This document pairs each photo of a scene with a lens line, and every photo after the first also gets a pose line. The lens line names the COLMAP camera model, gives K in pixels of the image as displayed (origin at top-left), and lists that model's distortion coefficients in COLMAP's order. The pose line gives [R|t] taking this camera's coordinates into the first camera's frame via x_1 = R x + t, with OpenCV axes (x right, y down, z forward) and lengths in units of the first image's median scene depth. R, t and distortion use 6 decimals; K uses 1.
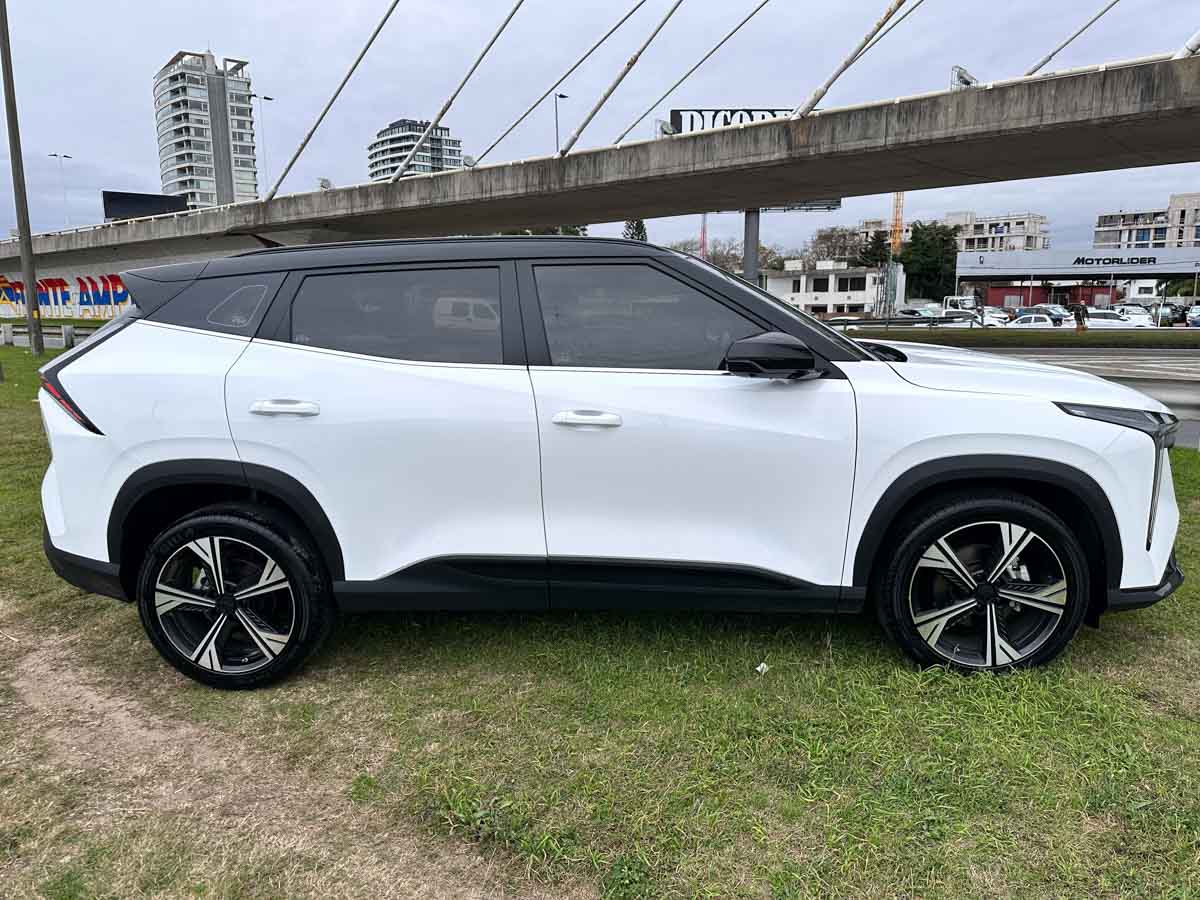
lens RADIAL K [[854.5, 0, 604.2], [0, 854.5, 448.5], [0, 0, 1]] dist [0.017622, -0.026025]
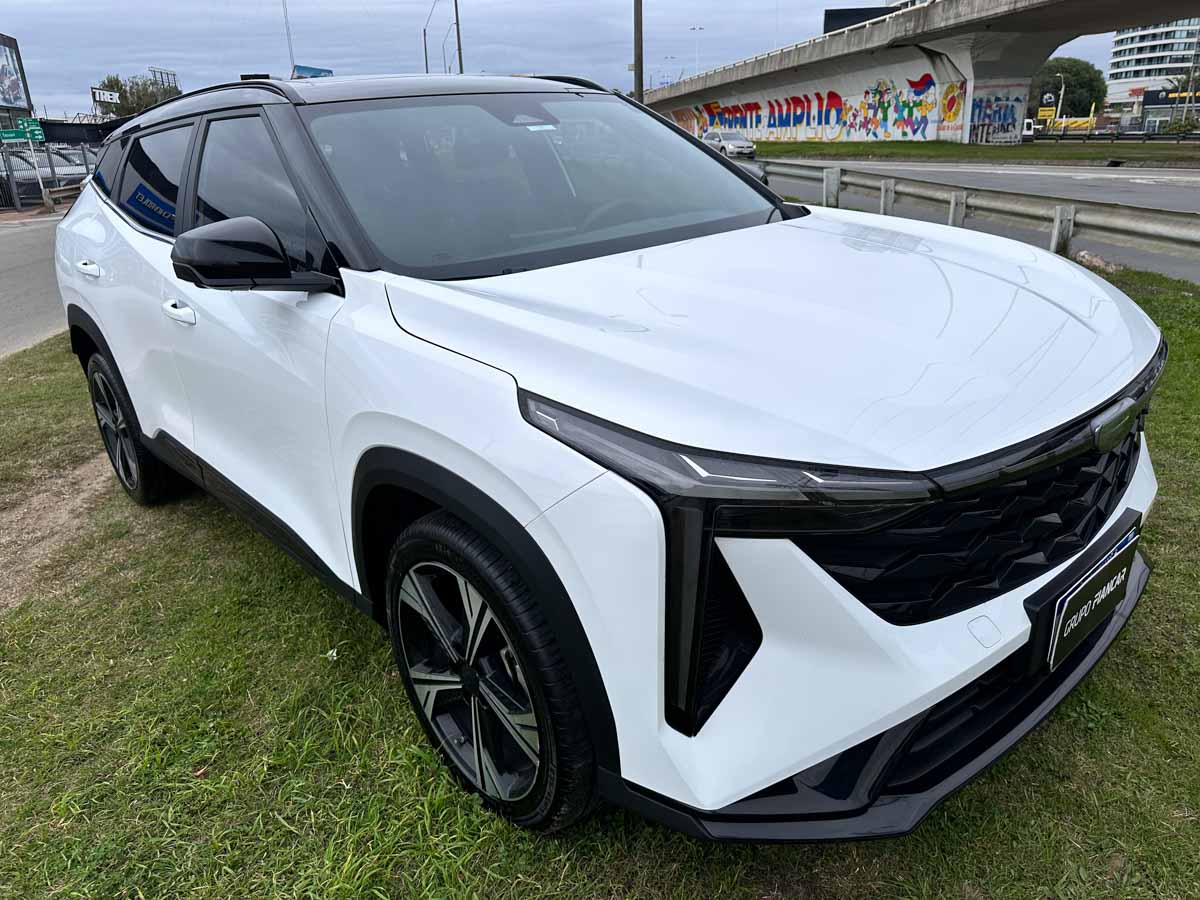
lens RADIAL K [[854.5, 0, 604.2], [0, 854.5, 448.5], [0, 0, 1]] dist [0.017622, -0.026025]
pose [[0.718089, 0.224283, -0.658821, 0.062155], [-0.089188, 0.968500, 0.232495, -0.009628], [0.690212, -0.108193, 0.715473, 0.046429]]
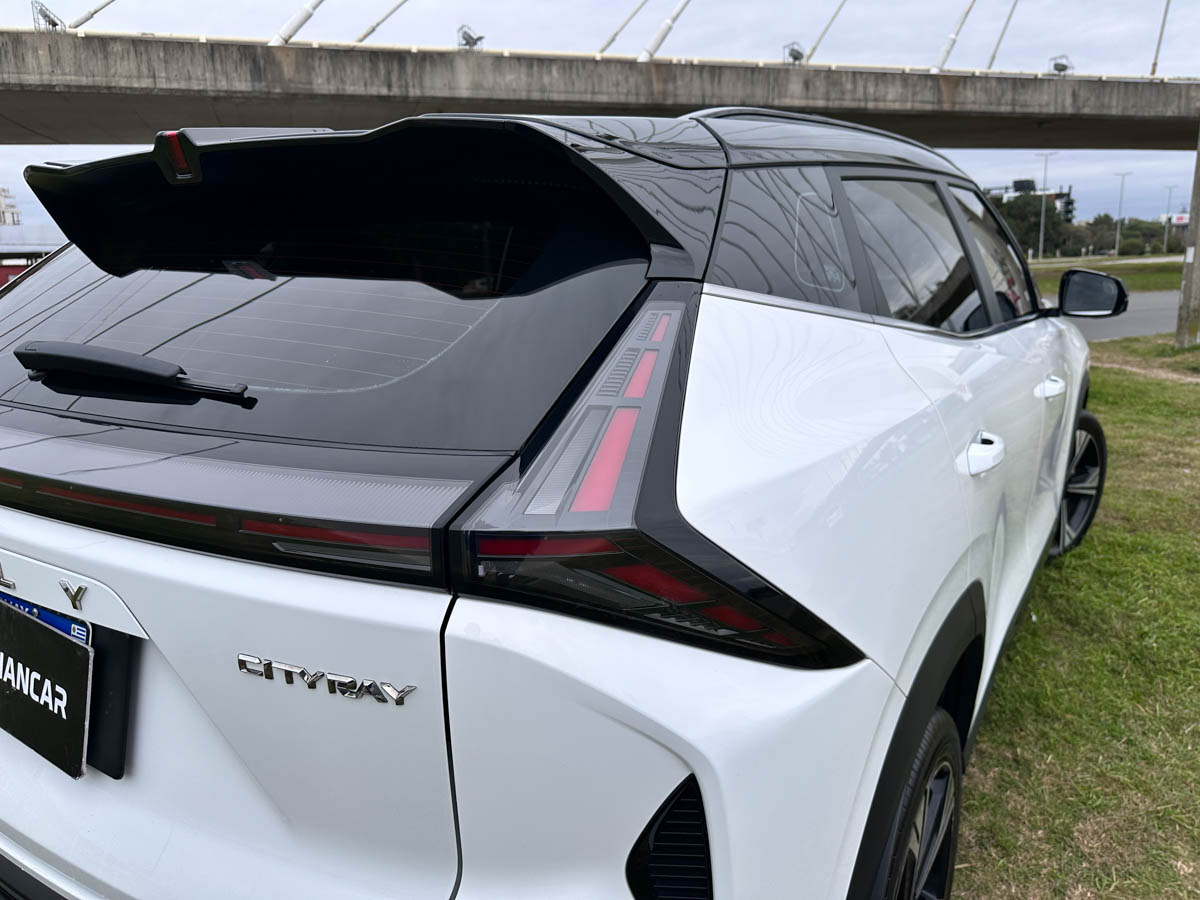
lens RADIAL K [[863.8, 0, 593.1], [0, 863.8, 449.1], [0, 0, 1]] dist [0.000060, -0.009053]
pose [[0.493758, -0.188916, 0.848831, -0.063884], [0.169596, 0.978293, 0.119077, -0.010230], [-0.852901, 0.085163, 0.515080, 0.066516]]
